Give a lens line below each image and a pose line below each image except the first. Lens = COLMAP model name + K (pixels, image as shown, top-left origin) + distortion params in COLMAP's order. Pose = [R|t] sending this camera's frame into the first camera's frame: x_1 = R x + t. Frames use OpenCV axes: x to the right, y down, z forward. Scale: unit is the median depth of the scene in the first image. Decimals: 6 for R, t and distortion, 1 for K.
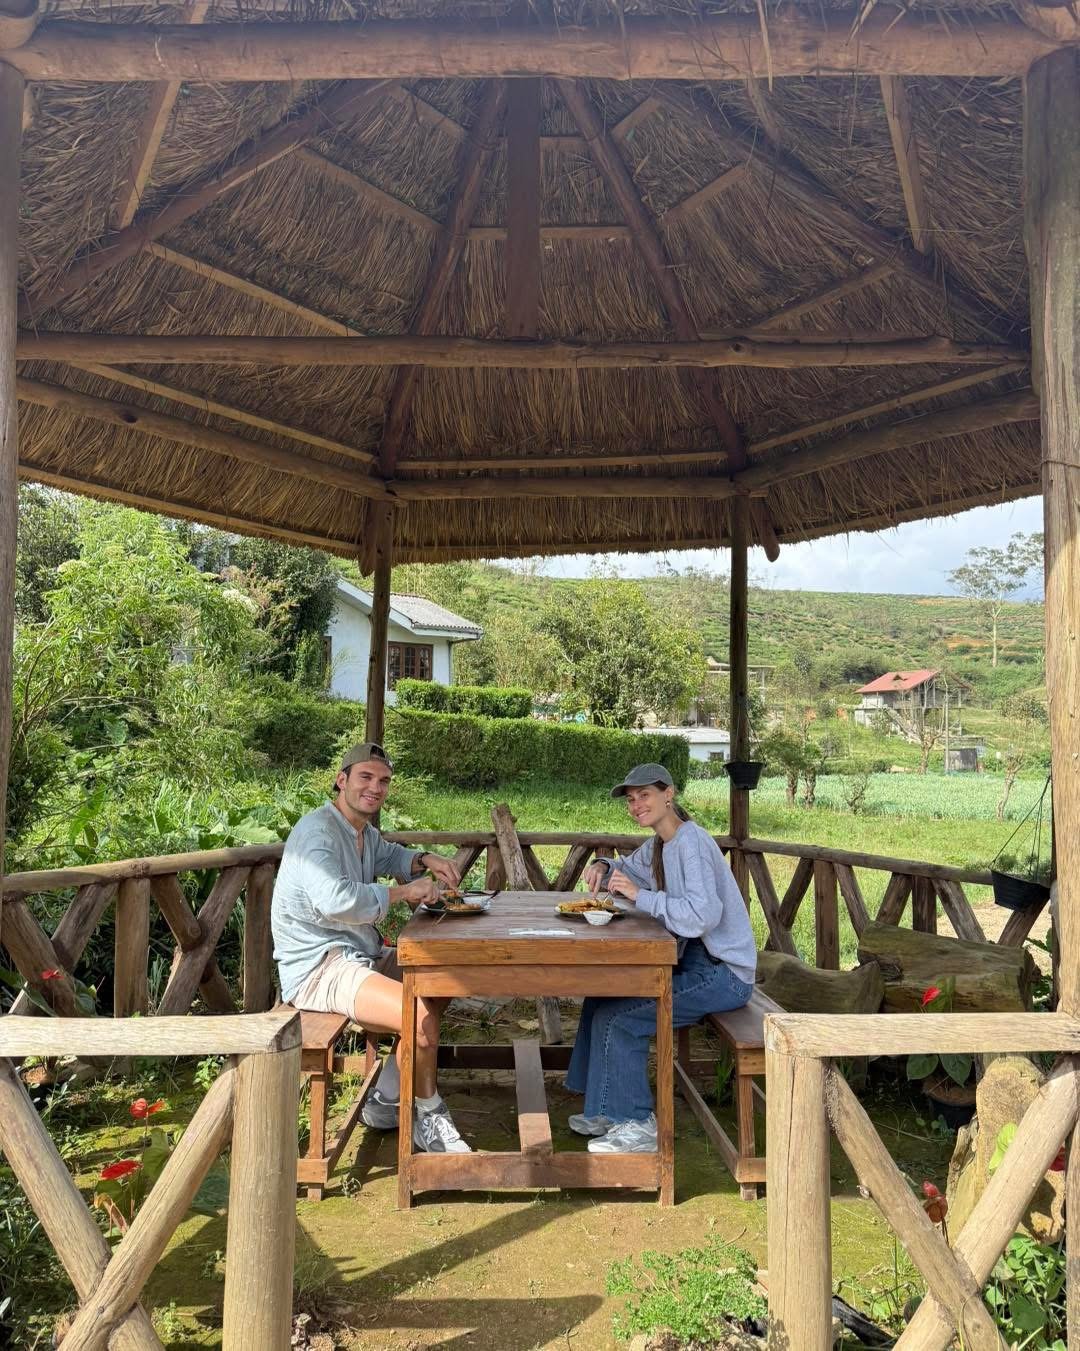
lens RADIAL K [[1072.7, 0, 570.1], [0, 1072.7, 675.4], [0, 0, 1]] dist [0.096632, 0.000343]
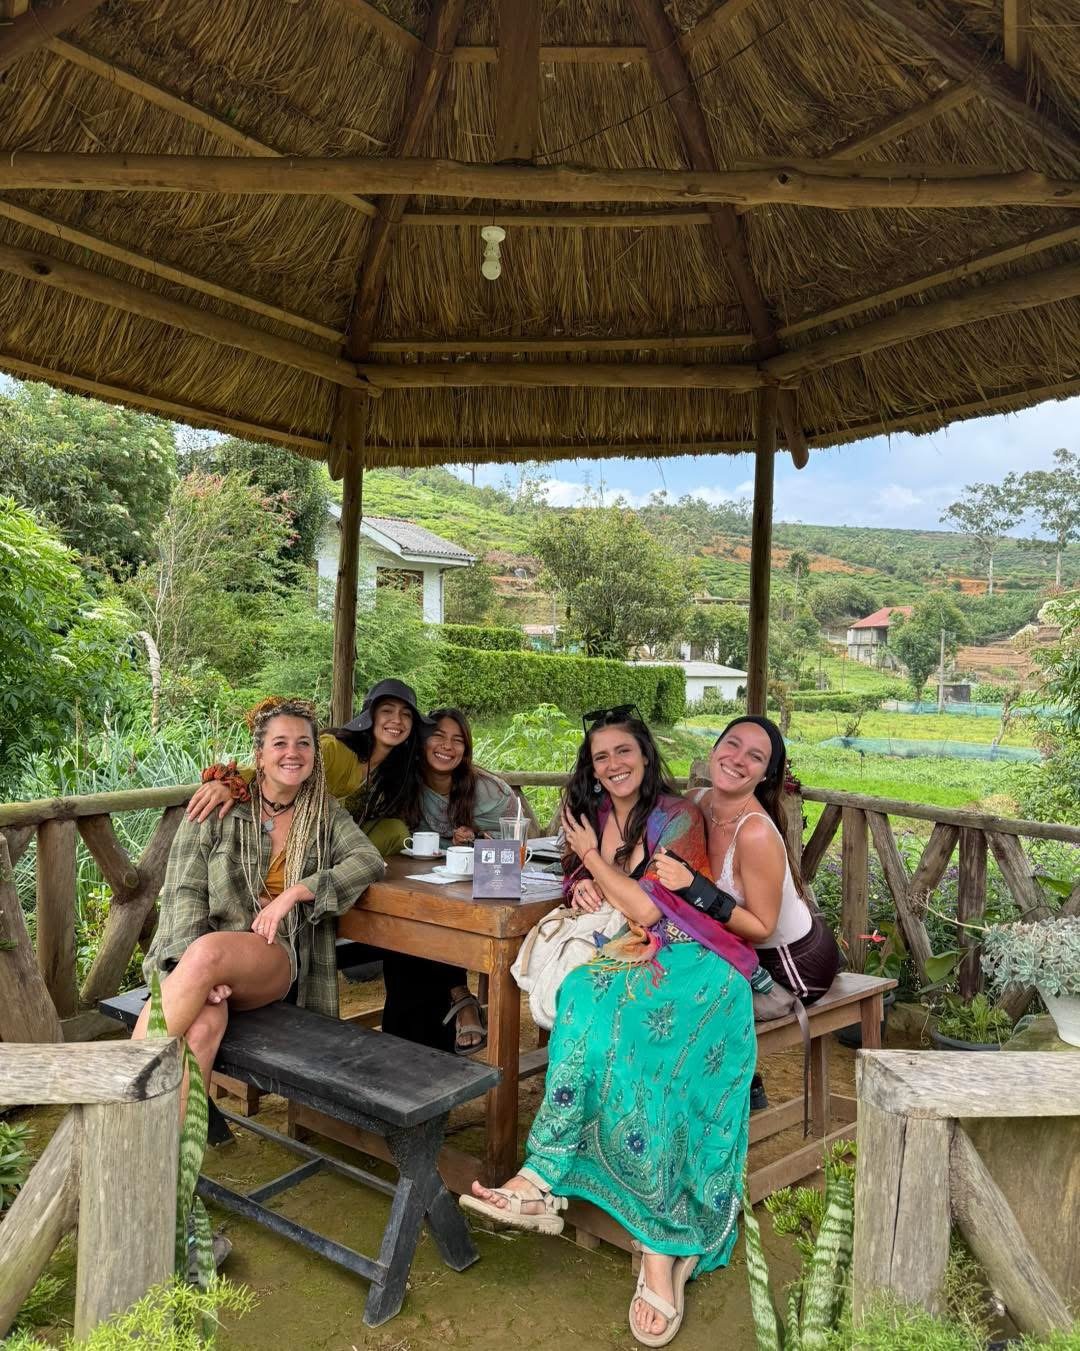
lens RADIAL K [[1022.2, 0, 540.7], [0, 1022.2, 675.8], [0, 0, 1]] dist [-0.001370, -0.000569]
pose [[0.999764, 0.010474, -0.019043, -0.006663], [-0.009287, 0.998069, 0.061414, 0.015723], [0.019649, -0.061222, 0.997931, 0.177691]]
